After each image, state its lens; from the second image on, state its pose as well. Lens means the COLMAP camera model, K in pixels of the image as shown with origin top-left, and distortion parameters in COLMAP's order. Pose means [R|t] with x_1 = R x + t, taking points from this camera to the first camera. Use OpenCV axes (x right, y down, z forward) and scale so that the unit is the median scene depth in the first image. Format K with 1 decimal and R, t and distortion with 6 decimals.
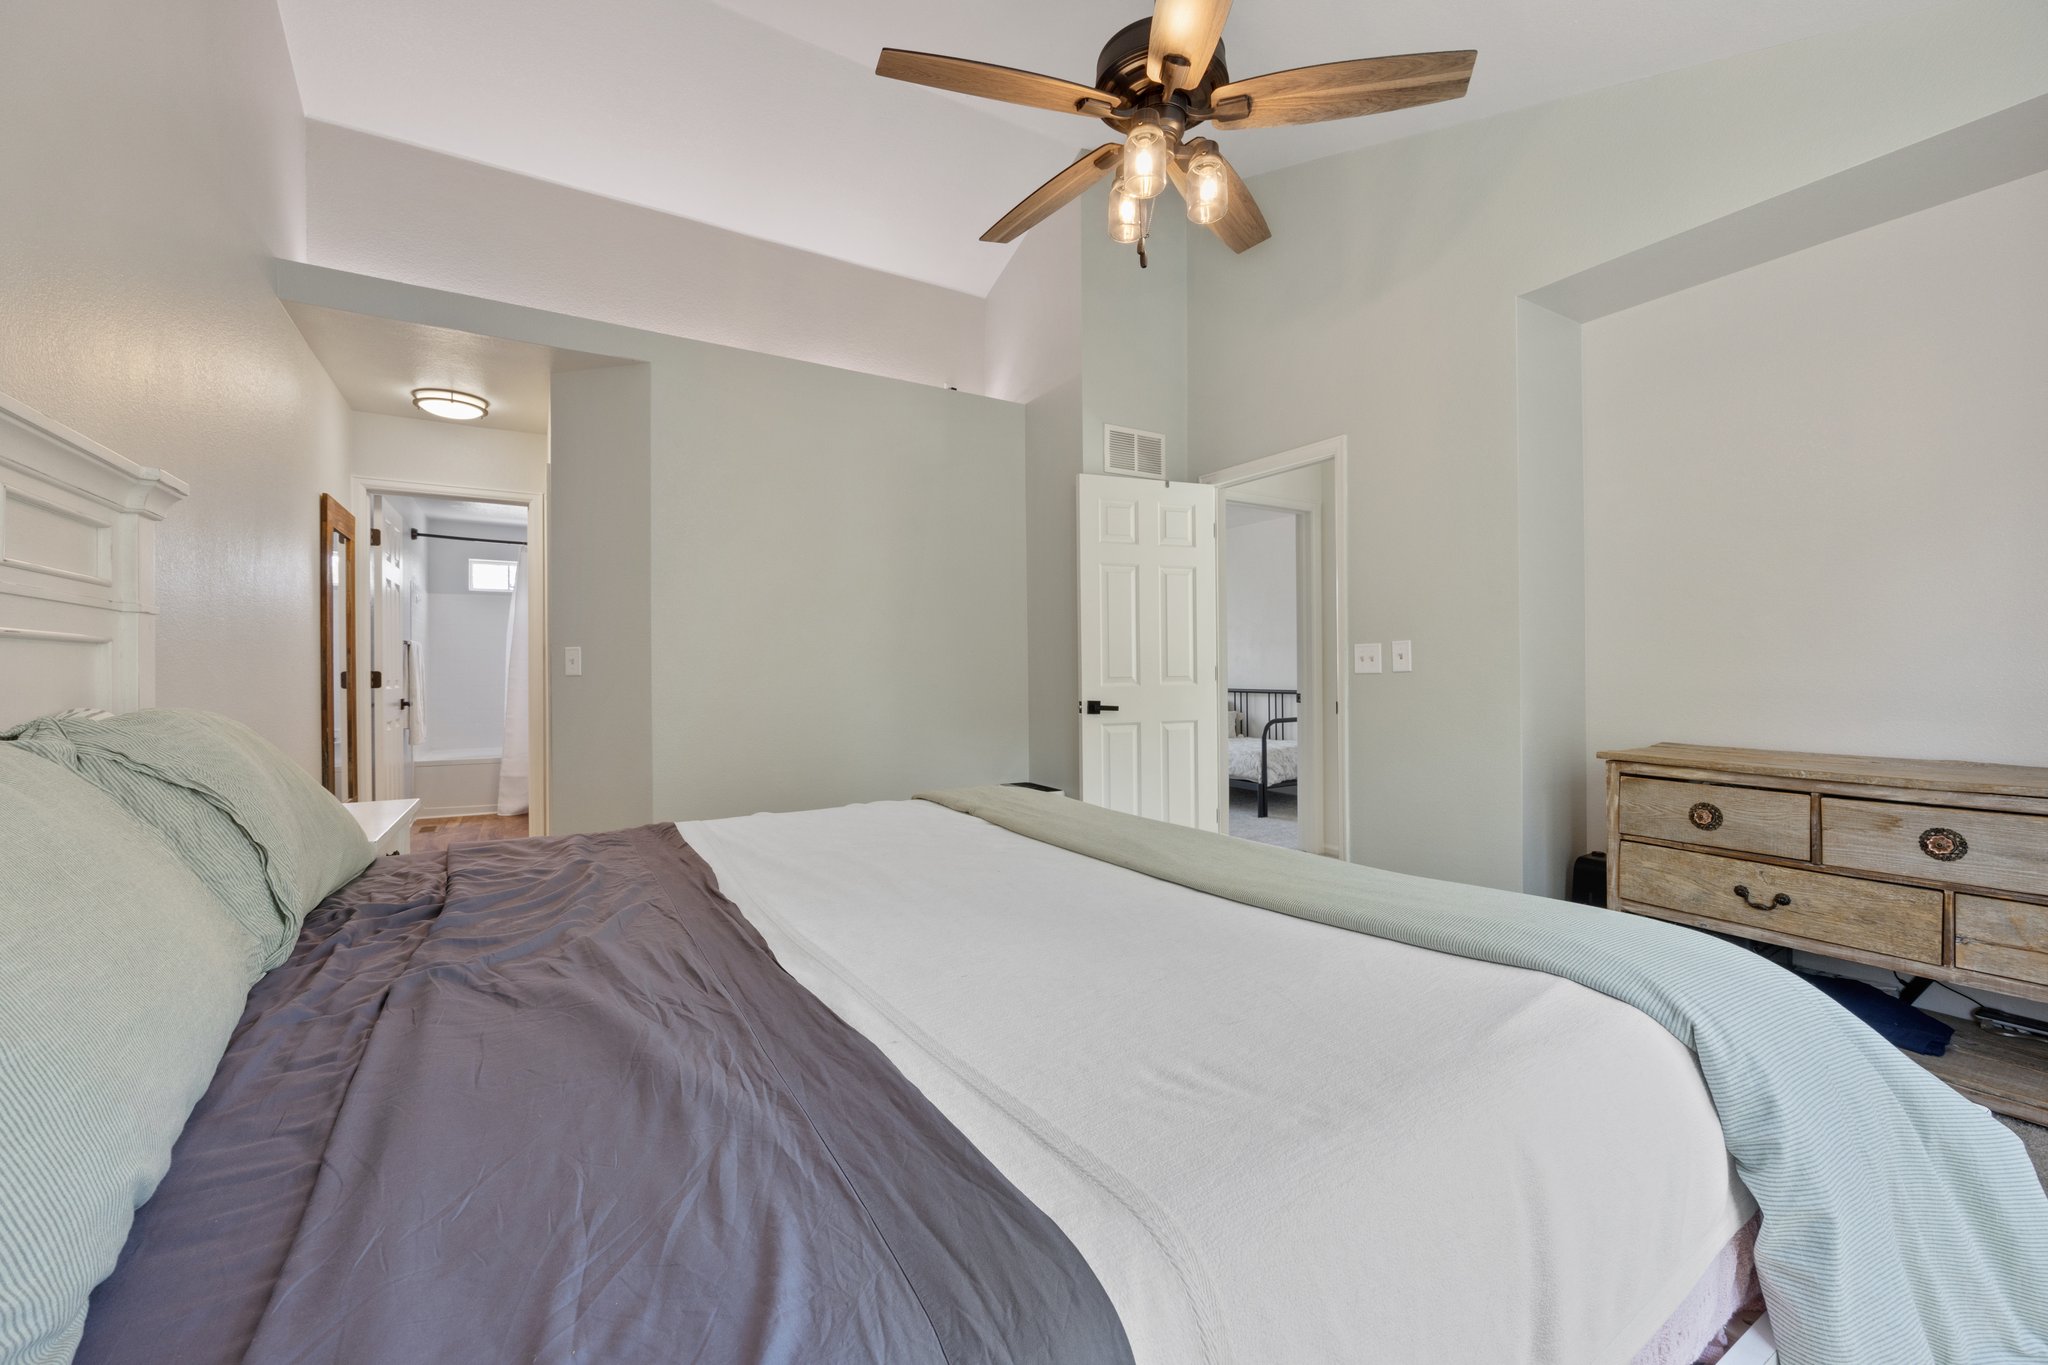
lens RADIAL K [[813.8, 0, 1031.6], [0, 813.8, 675.1], [0, 0, 1]] dist [-0.001455, -0.000110]
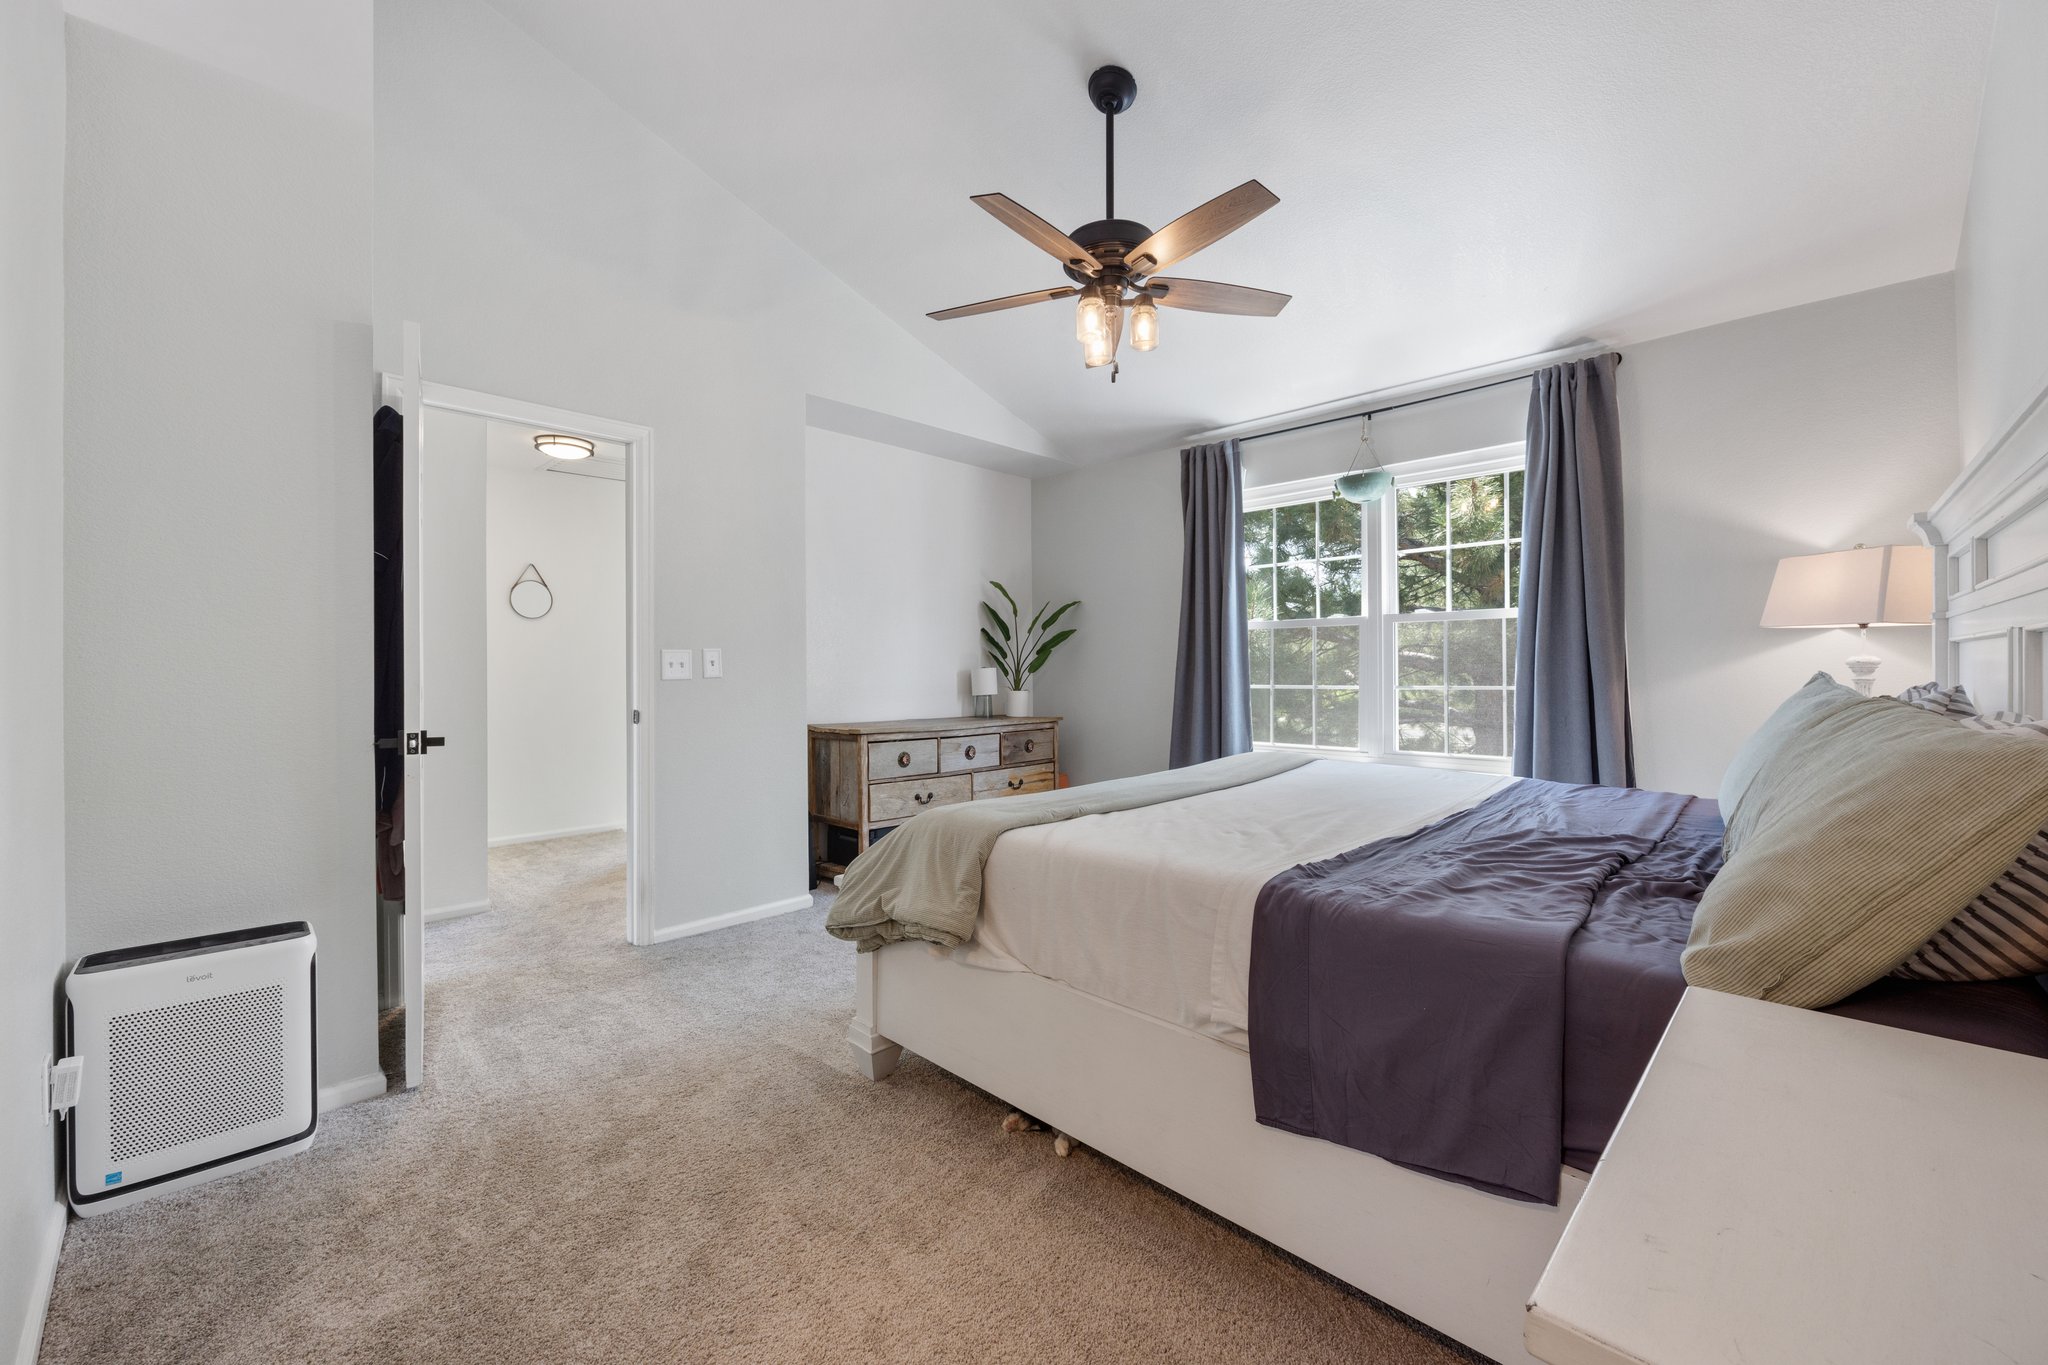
lens RADIAL K [[813.8, 0, 1024.8], [0, 813.8, 677.7], [0, 0, 1]] dist [-0.001455, -0.000110]
pose [[-0.246039, -0.002949, 0.969256, -0.873876], [0.008729, 0.999948, 0.005258, -0.007793], [-0.969221, 0.009754, -0.246000, 1.117558]]
